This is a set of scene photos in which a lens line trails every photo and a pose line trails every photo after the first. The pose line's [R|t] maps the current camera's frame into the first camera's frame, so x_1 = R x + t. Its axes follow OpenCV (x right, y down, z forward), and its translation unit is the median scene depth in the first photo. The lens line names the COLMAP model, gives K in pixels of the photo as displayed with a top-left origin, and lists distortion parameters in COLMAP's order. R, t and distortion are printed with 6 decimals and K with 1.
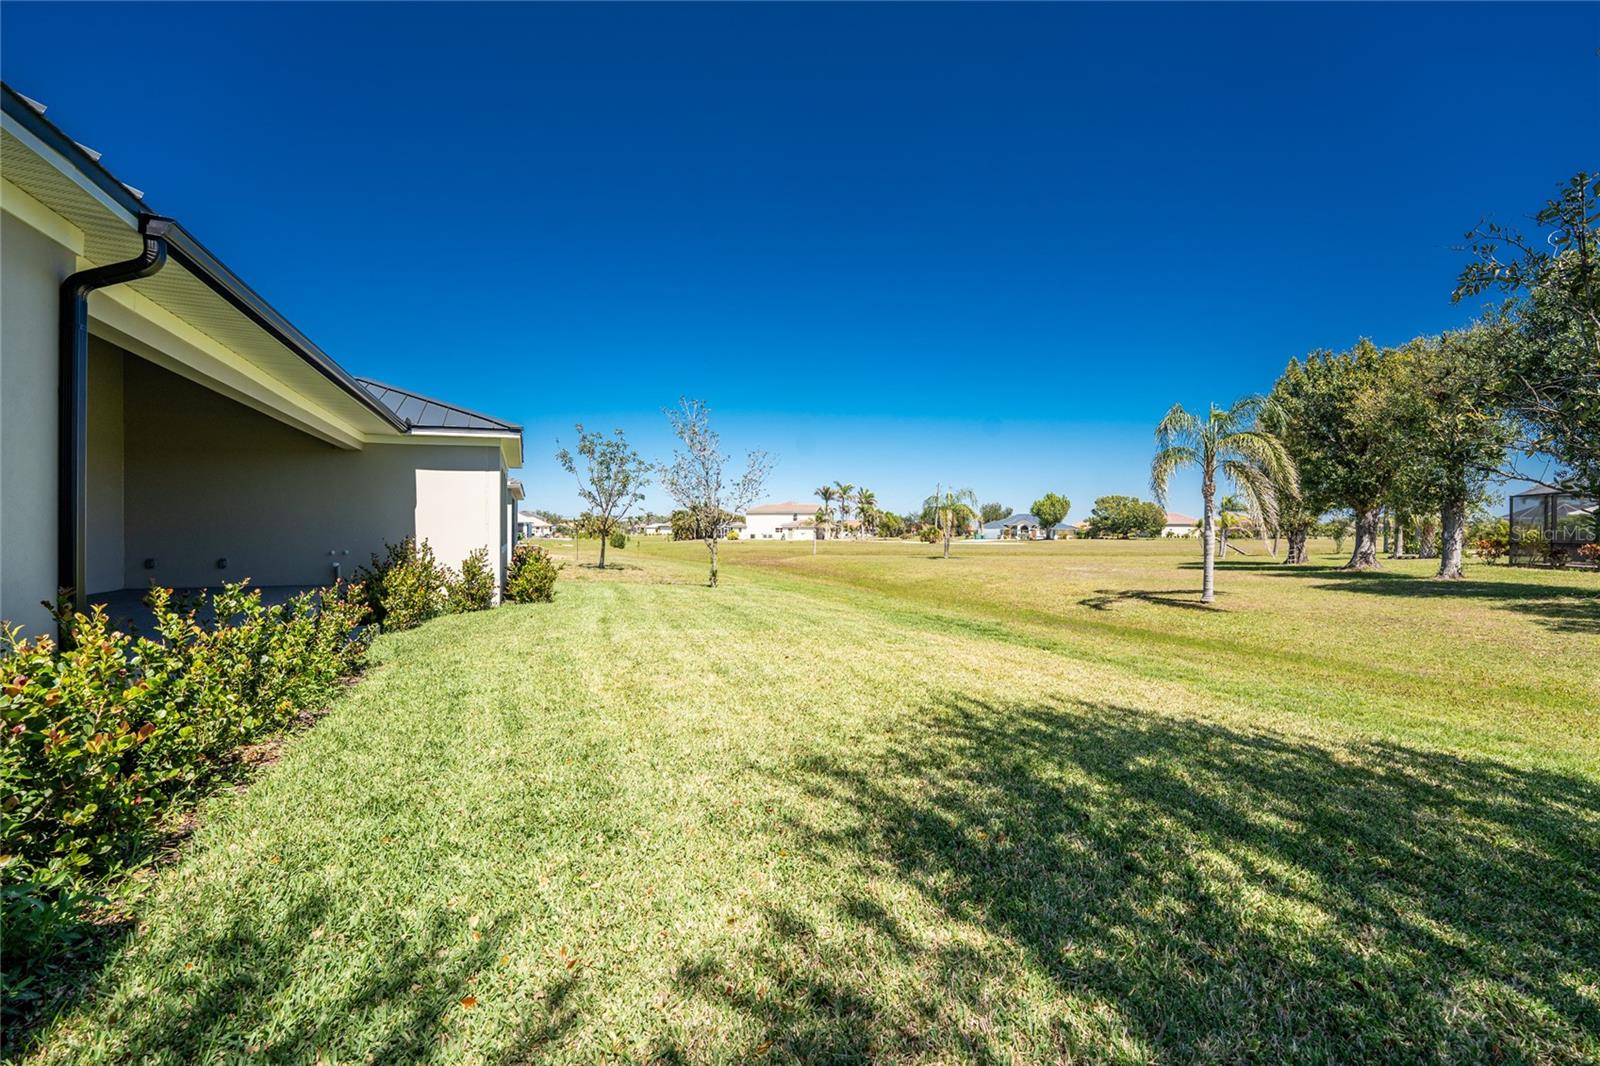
lens RADIAL K [[648.7, 0, 799.9], [0, 648.7, 537.7], [0, 0, 1]] dist [0.001523, -0.000083]
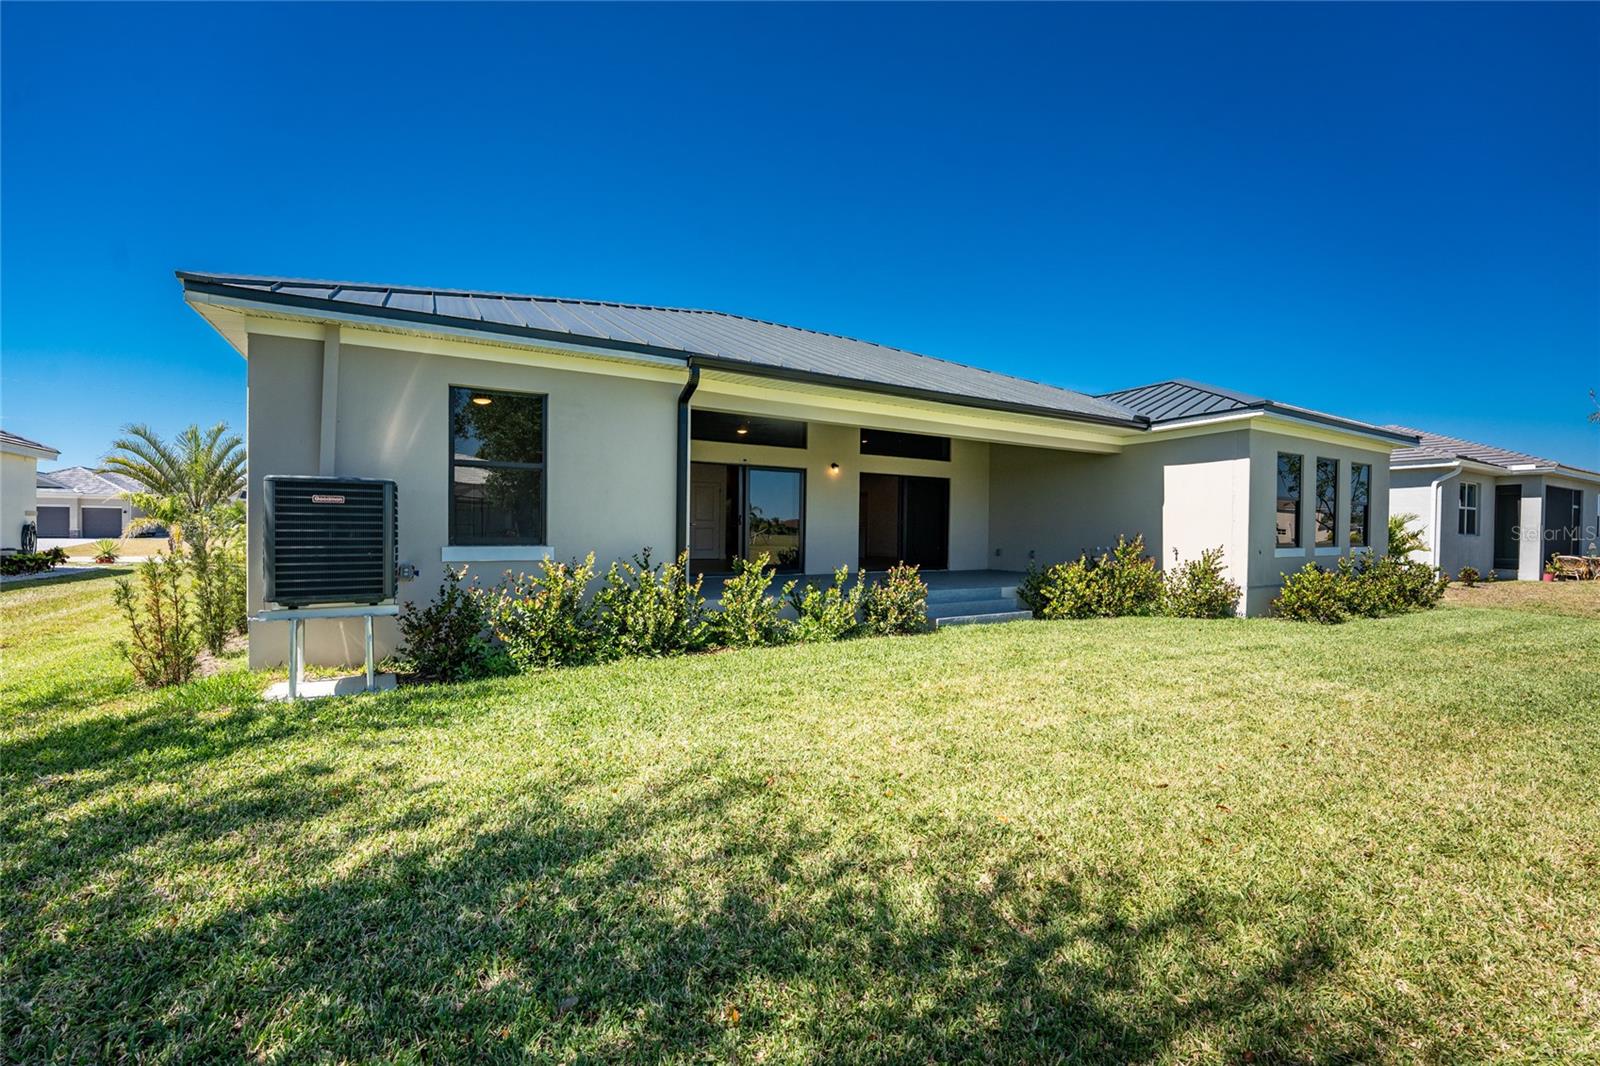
lens RADIAL K [[648.7, 0, 801.6], [0, 648.7, 537.1], [0, 0, 1]] dist [0.001523, -0.000083]
pose [[0.126512, 0.004586, -0.991955, 0.871473], [-0.015312, 0.999879, 0.002669, 0.021592], [0.991847, 0.014851, 0.126567, 0.967234]]
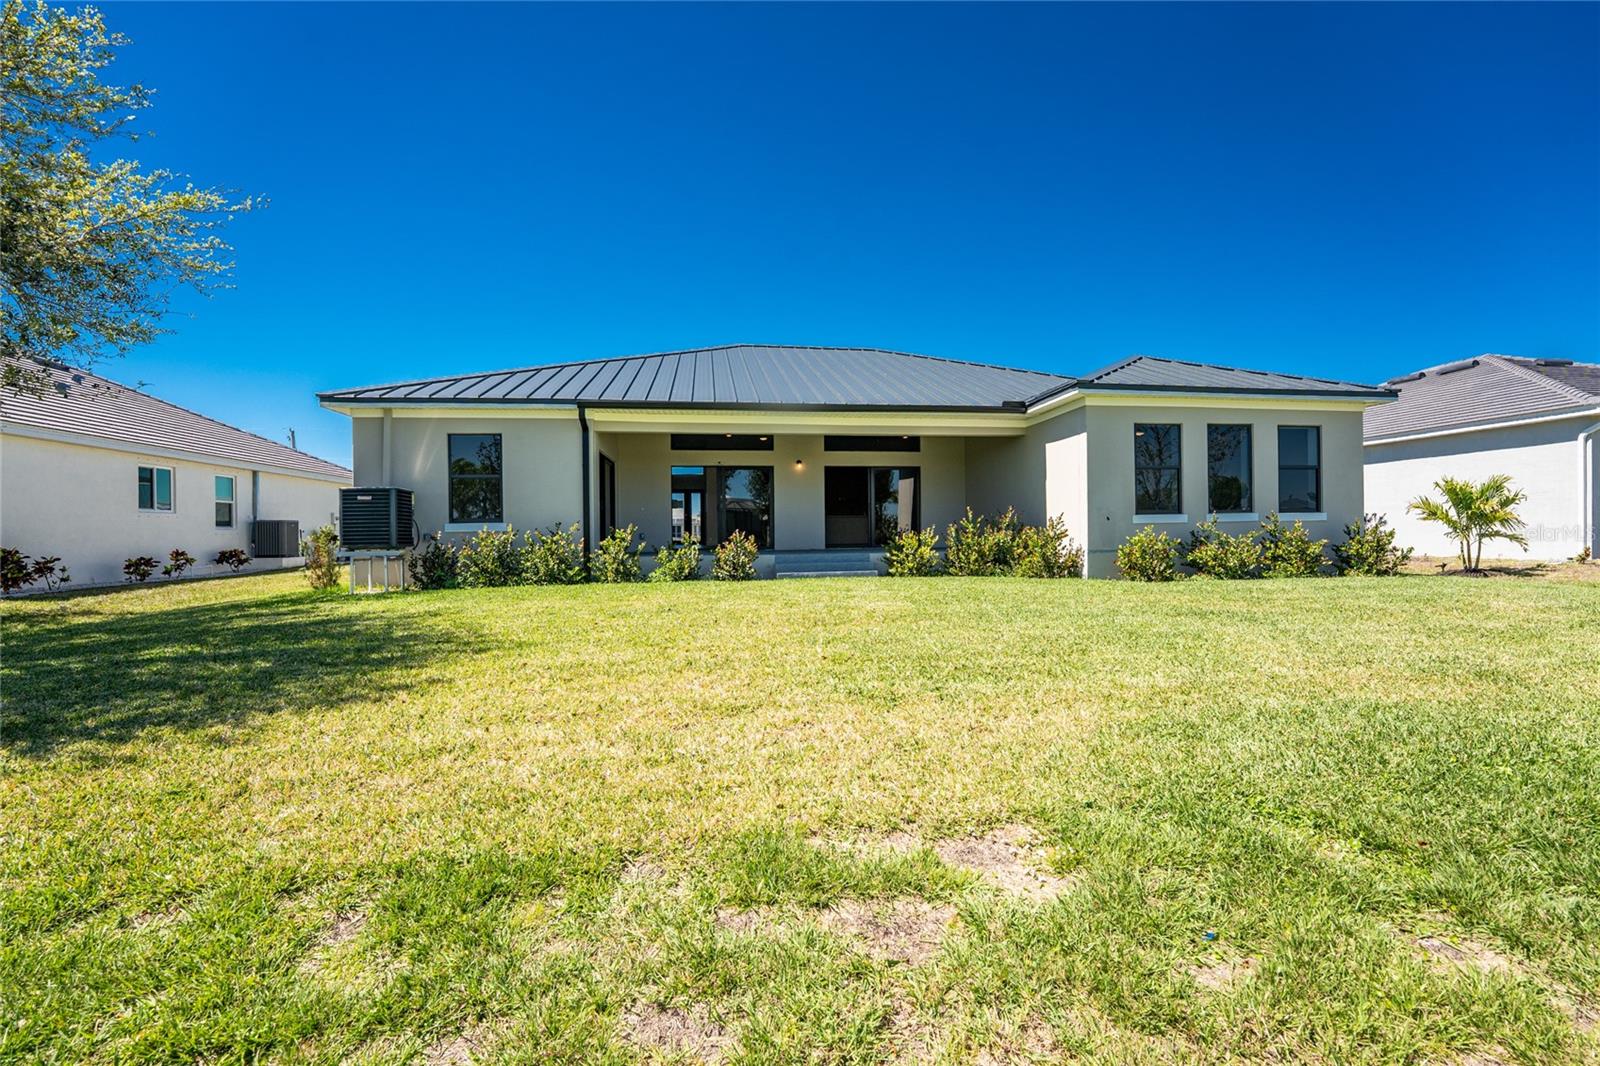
lens RADIAL K [[648.7, 0, 802.0], [0, 648.7, 534.1], [0, 0, 1]] dist [0.001523, -0.000083]
pose [[-0.255261, -0.002450, -0.966869, 1.545653], [0.005499, 0.999977, -0.003985, 0.129757], [0.966857, -0.006334, -0.255242, 2.515176]]
